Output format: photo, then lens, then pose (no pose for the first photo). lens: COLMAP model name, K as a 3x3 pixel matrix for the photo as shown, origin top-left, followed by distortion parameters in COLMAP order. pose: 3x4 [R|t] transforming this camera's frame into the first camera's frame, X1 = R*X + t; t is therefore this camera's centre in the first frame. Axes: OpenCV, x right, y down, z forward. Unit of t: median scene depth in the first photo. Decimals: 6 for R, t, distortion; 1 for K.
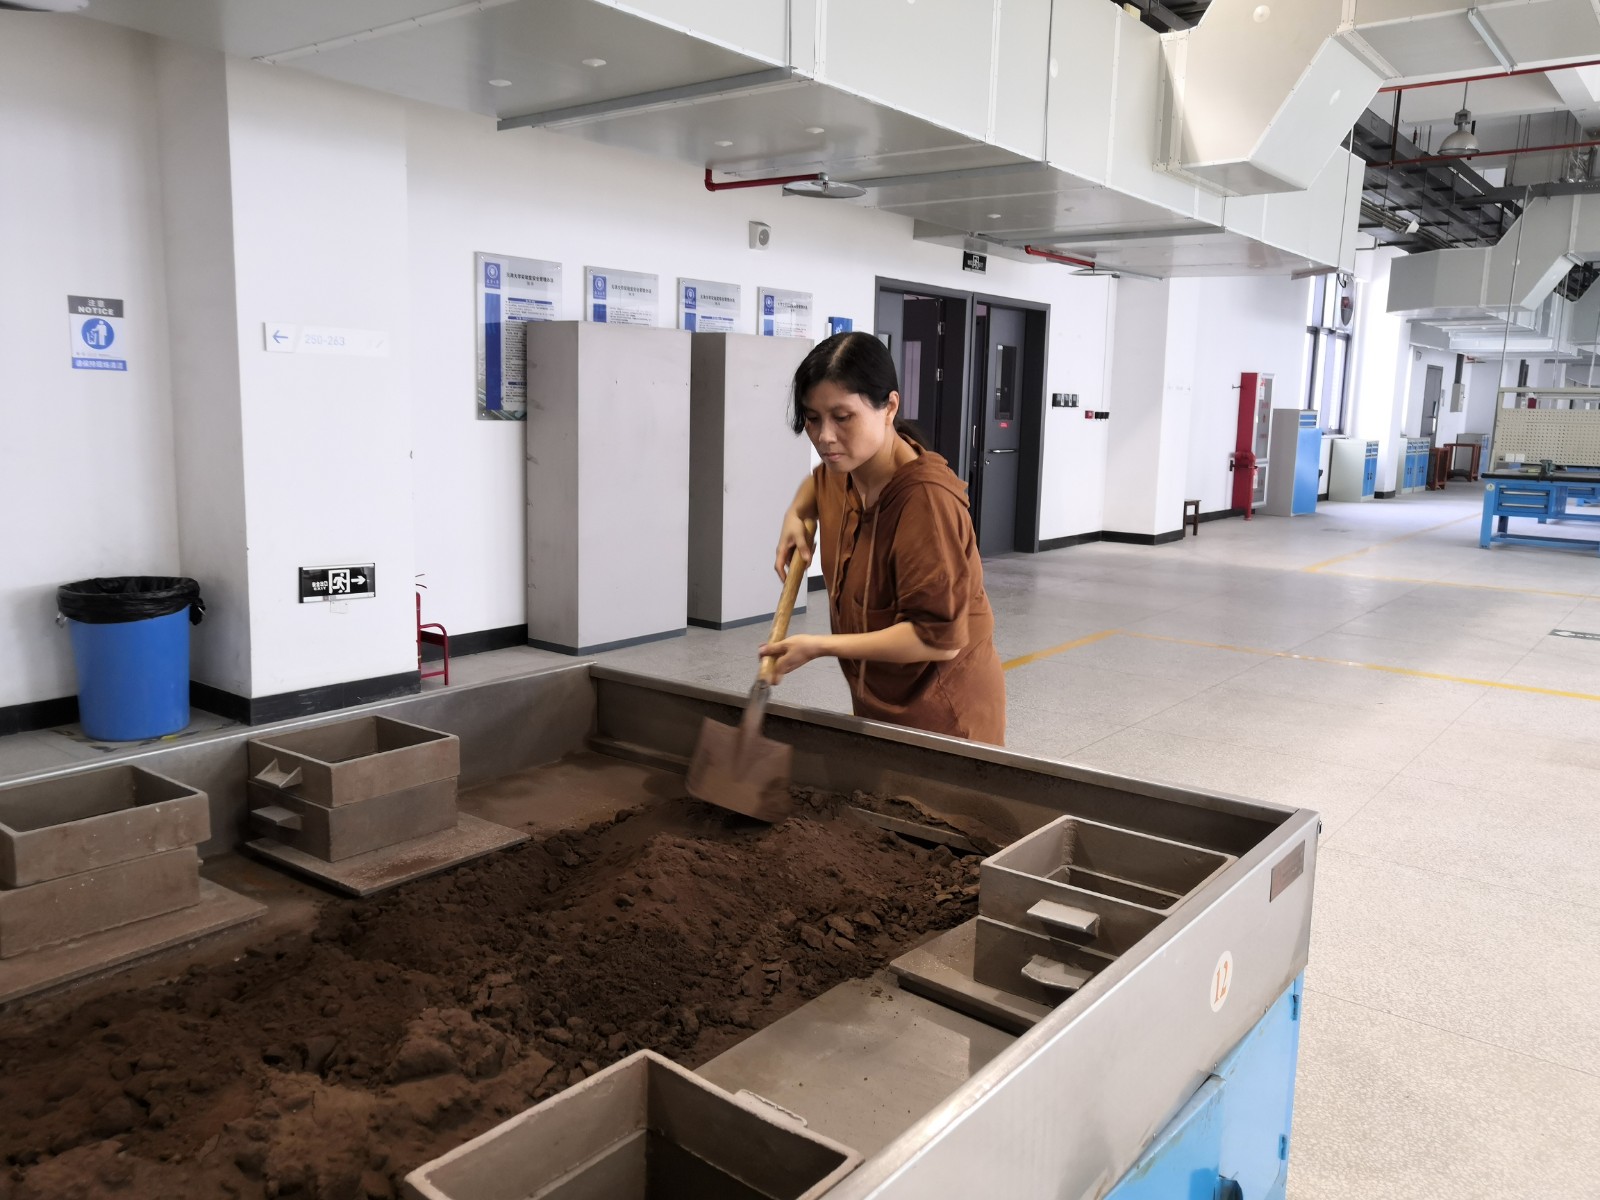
lens RADIAL K [[1253.5, 0, 790.7], [0, 1253.5, 603.4], [0, 0, 1]] dist [0.014755, 0.003766]
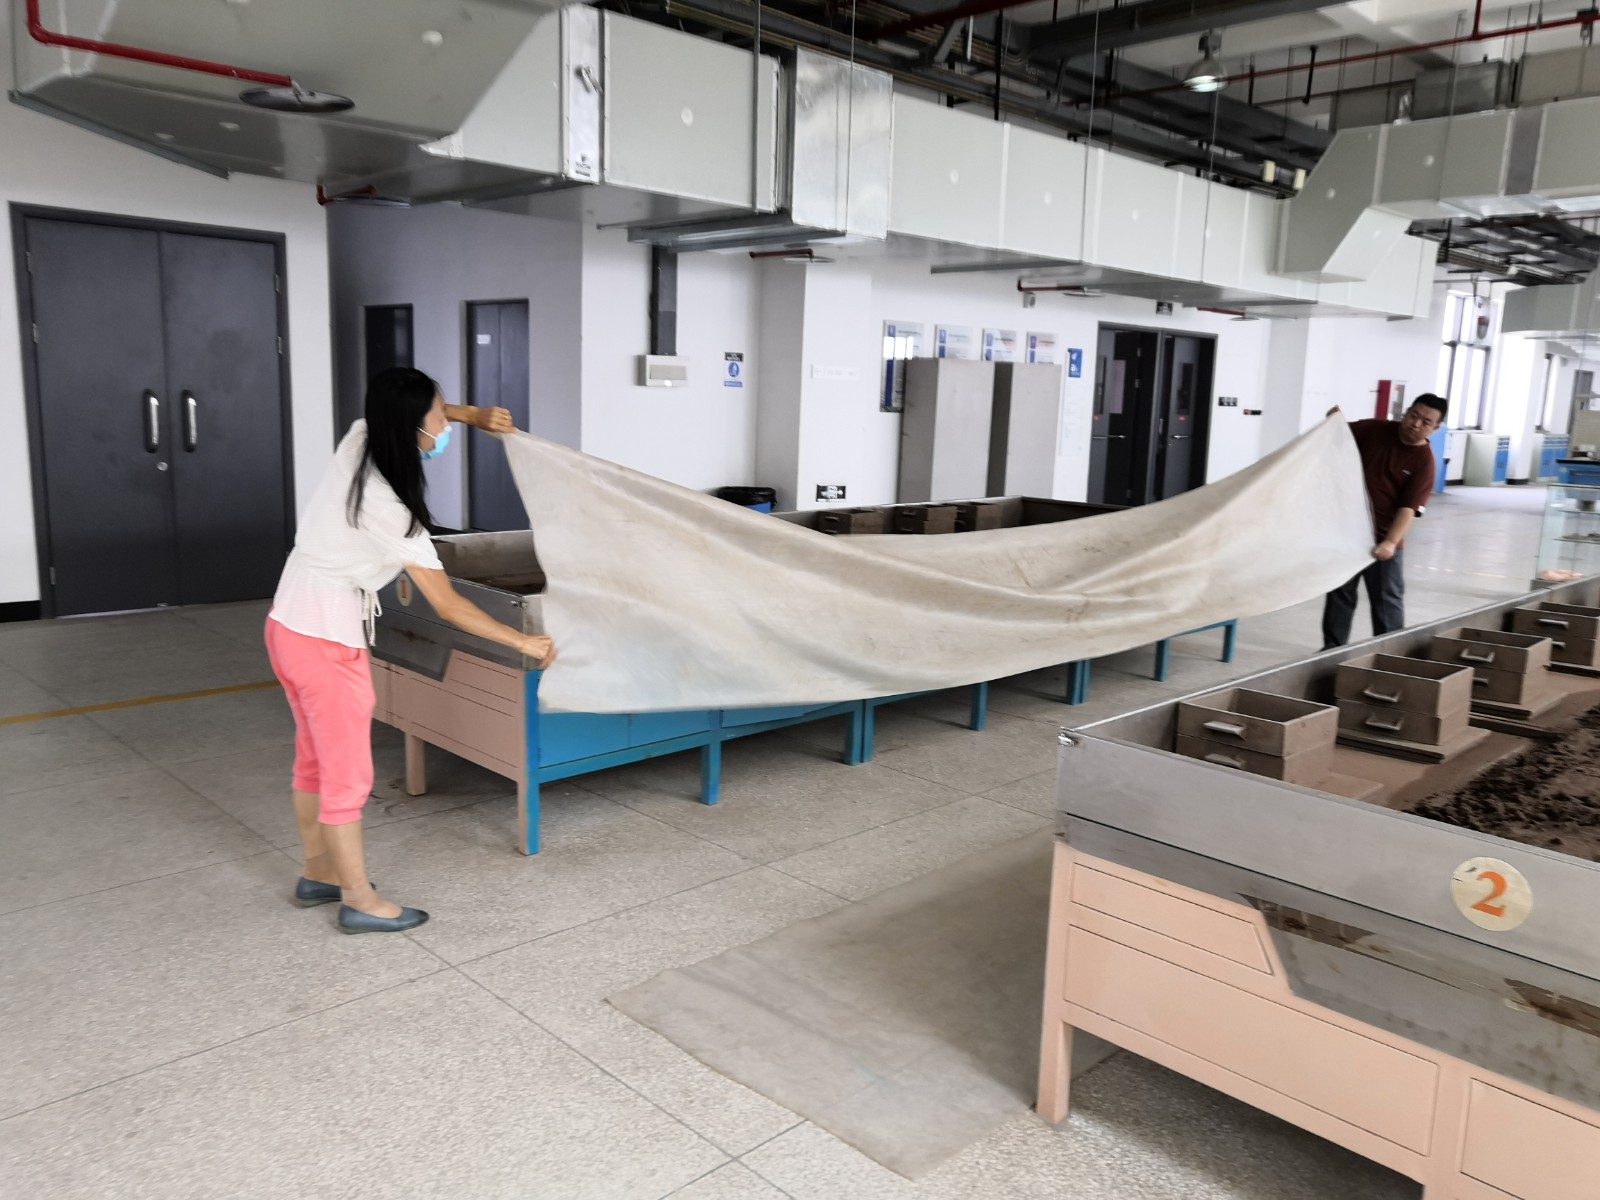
lens RADIAL K [[1253.5, 0, 810.3], [0, 1253.5, 594.2], [0, 0, 1]] dist [0.014755, 0.003766]
pose [[0.991887, 0.028998, -0.123770, -0.073032], [-0.029110, 0.999576, 0.000907, 0.074165], [0.123743, 0.002703, 0.992311, -0.507790]]
